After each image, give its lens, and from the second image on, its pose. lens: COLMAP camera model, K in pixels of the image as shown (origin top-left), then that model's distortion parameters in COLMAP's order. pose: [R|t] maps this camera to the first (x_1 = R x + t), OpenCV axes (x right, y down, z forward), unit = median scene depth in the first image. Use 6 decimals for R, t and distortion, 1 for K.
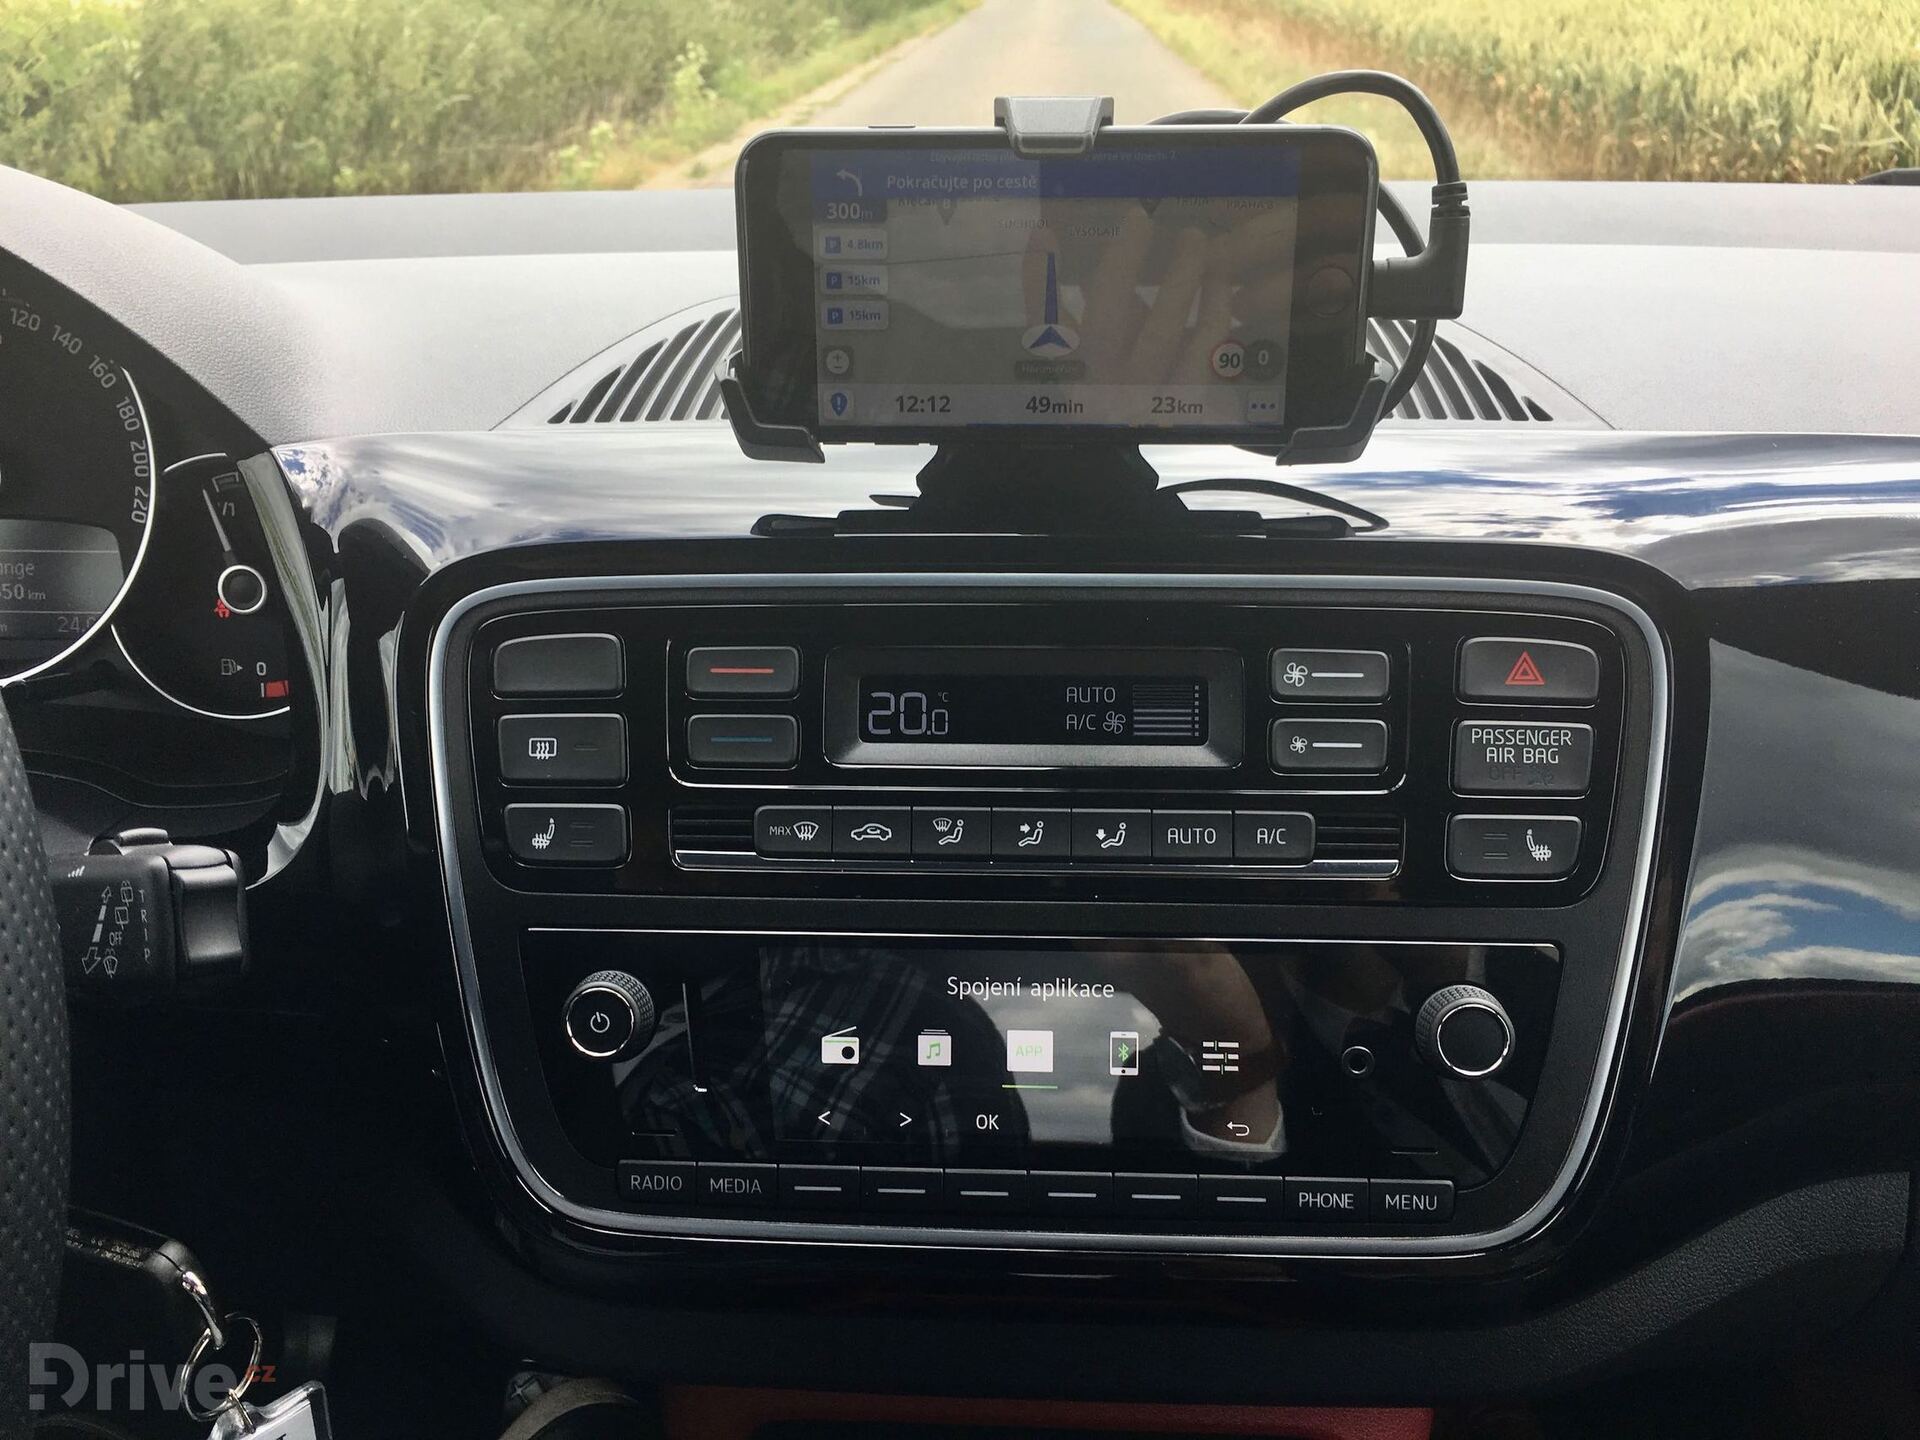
lens RADIAL K [[1689.6, 0, 958.9], [0, 1689.6, 723.1], [0, 0, 1]] dist [0.065536, -0.101253]
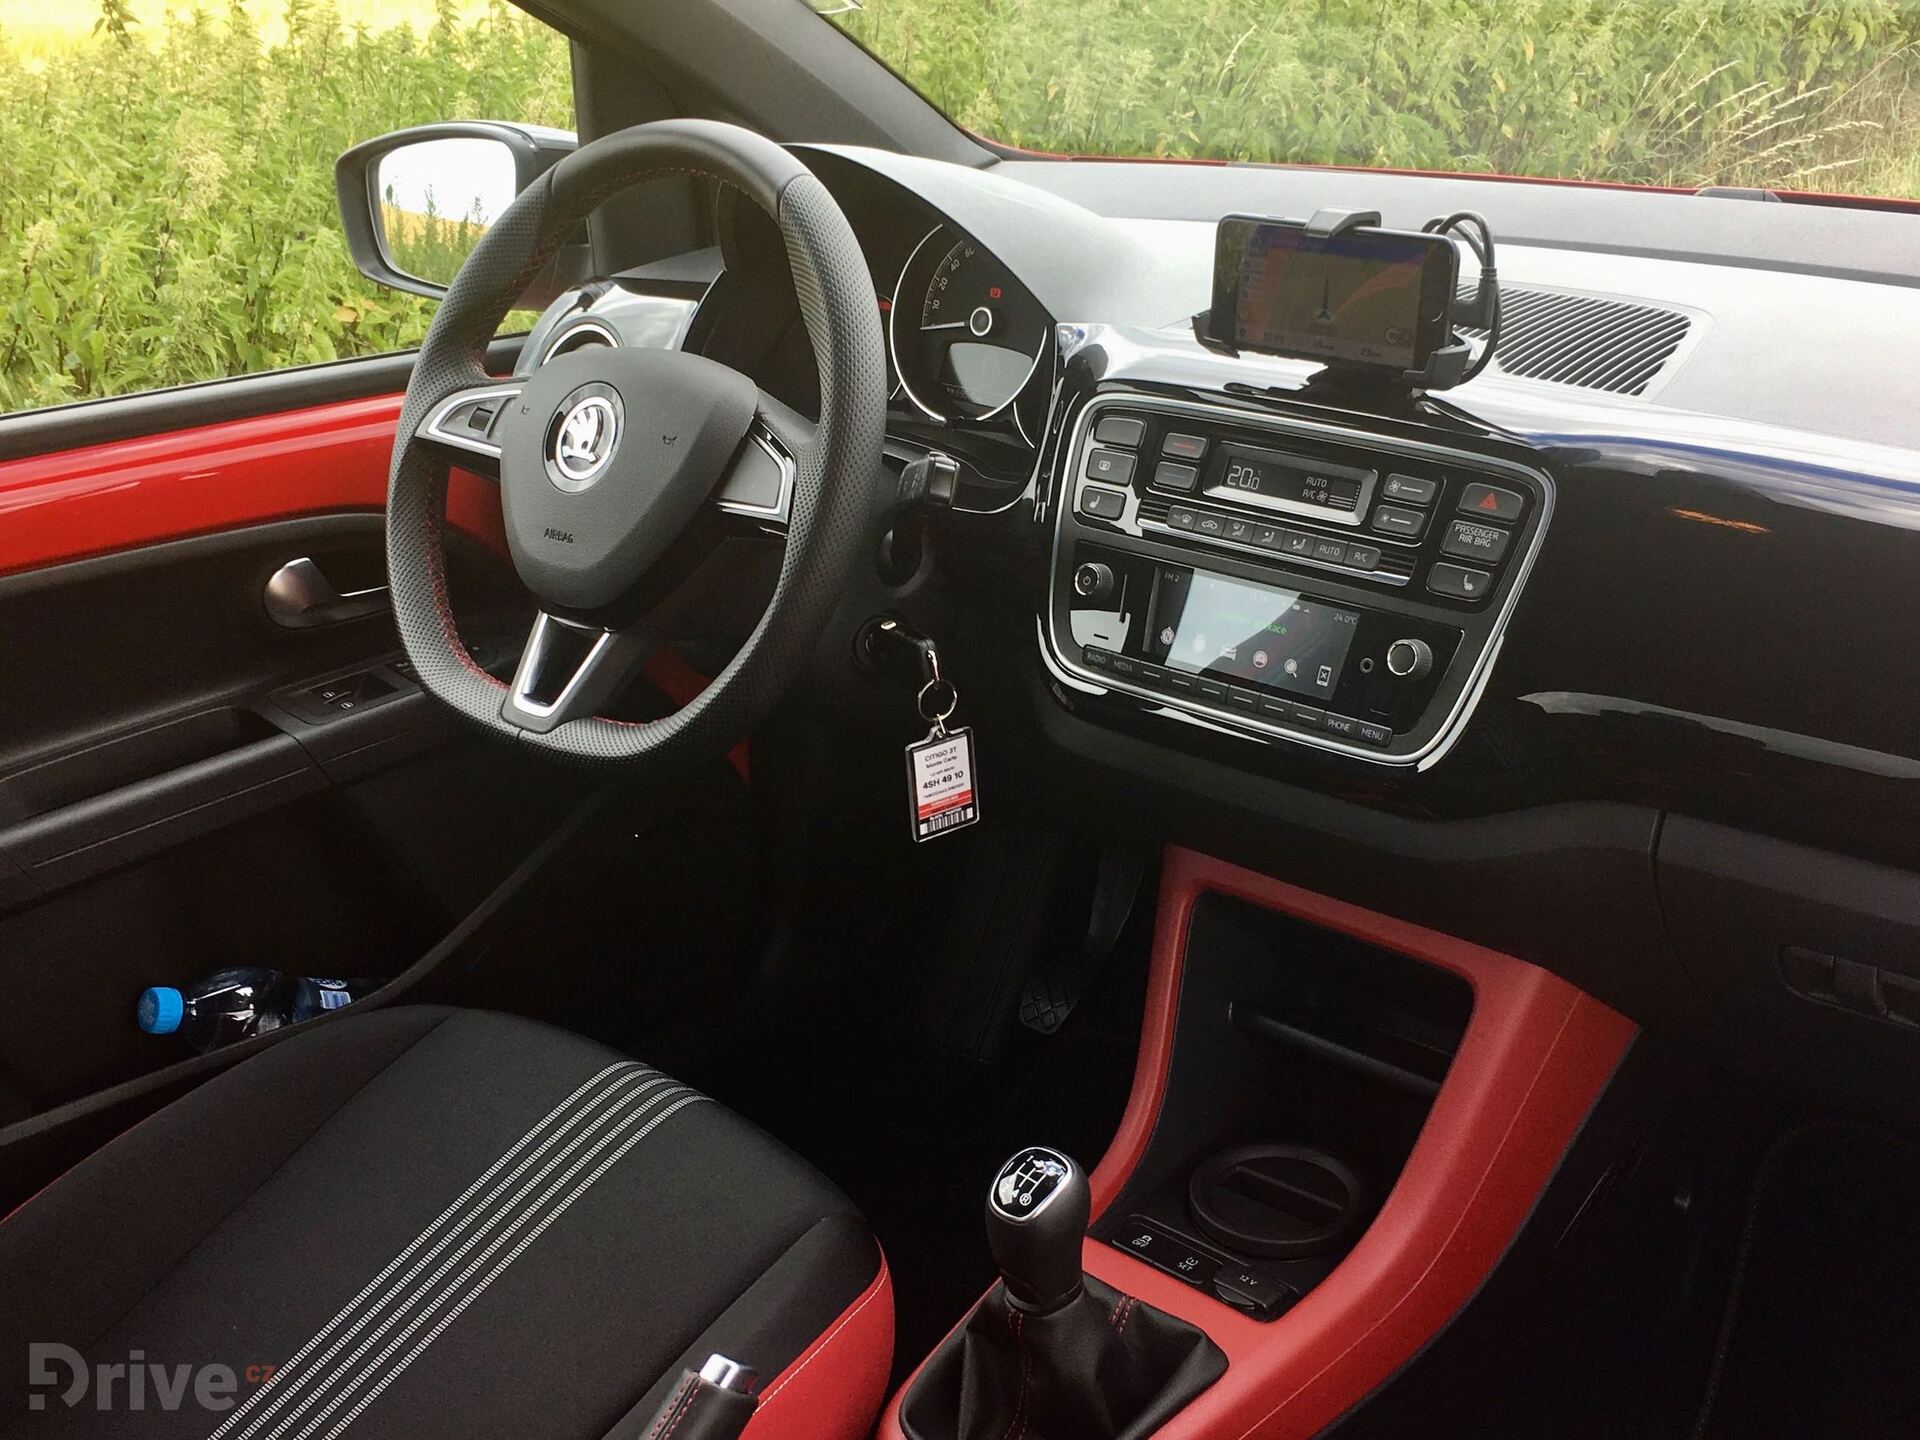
lens RADIAL K [[2348.2, 0, 965.6], [0, 2348.2, 715.9], [0, 0, 1]] dist [0.039829, 0.000000]
pose [[0.773324, 0.223971, -0.593134, 1.583703], [-0.233589, 0.970365, 0.061864, 0.192078], [0.589412, 0.090709, 0.802724, -1.639310]]
